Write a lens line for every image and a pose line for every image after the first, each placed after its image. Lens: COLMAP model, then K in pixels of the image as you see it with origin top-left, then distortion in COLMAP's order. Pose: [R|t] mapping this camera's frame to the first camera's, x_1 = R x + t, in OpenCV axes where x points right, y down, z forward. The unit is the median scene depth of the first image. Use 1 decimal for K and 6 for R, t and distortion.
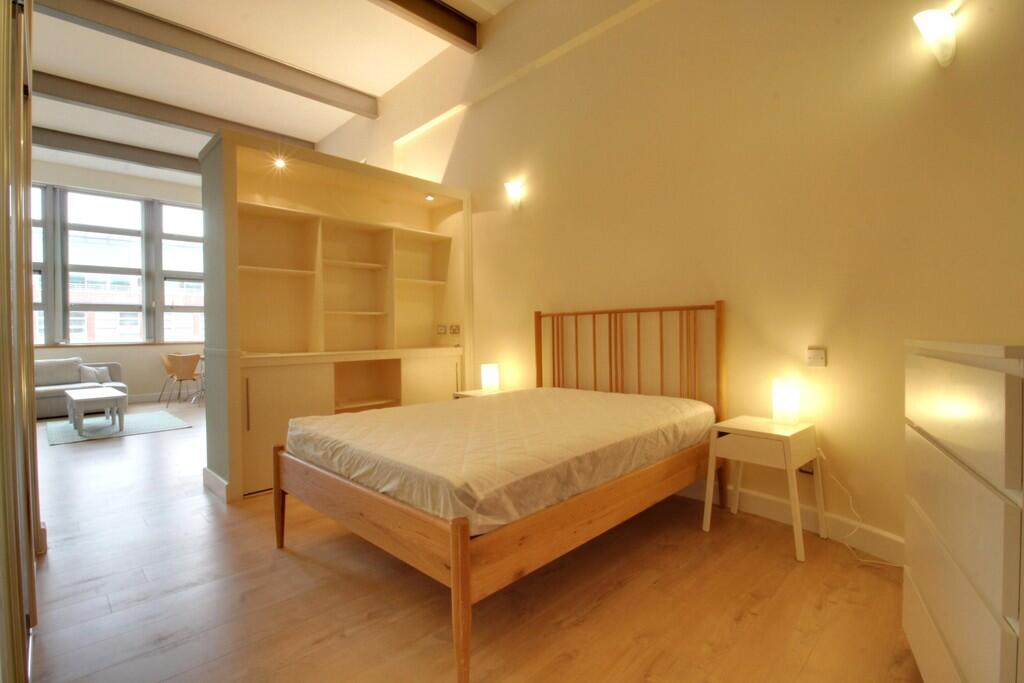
lens RADIAL K [[472.3, 0, 510.3], [0, 472.3, 336.2], [0, 0, 1]] dist [0.000893, -0.014556]
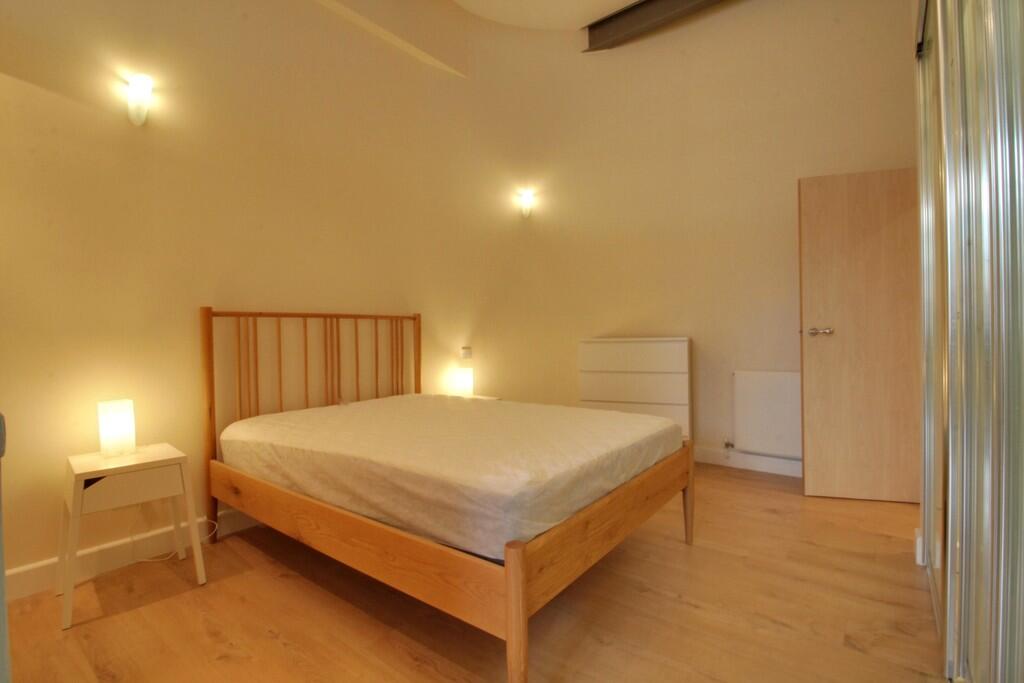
lens RADIAL K [[472.3, 0, 510.3], [0, 472.3, 336.2], [0, 0, 1]] dist [0.000893, -0.014556]
pose [[-0.111936, 0.016703, 0.993575, -0.743840], [0.025437, 0.999579, -0.013939, 0.008660], [-0.993390, 0.023714, -0.112314, 0.780872]]
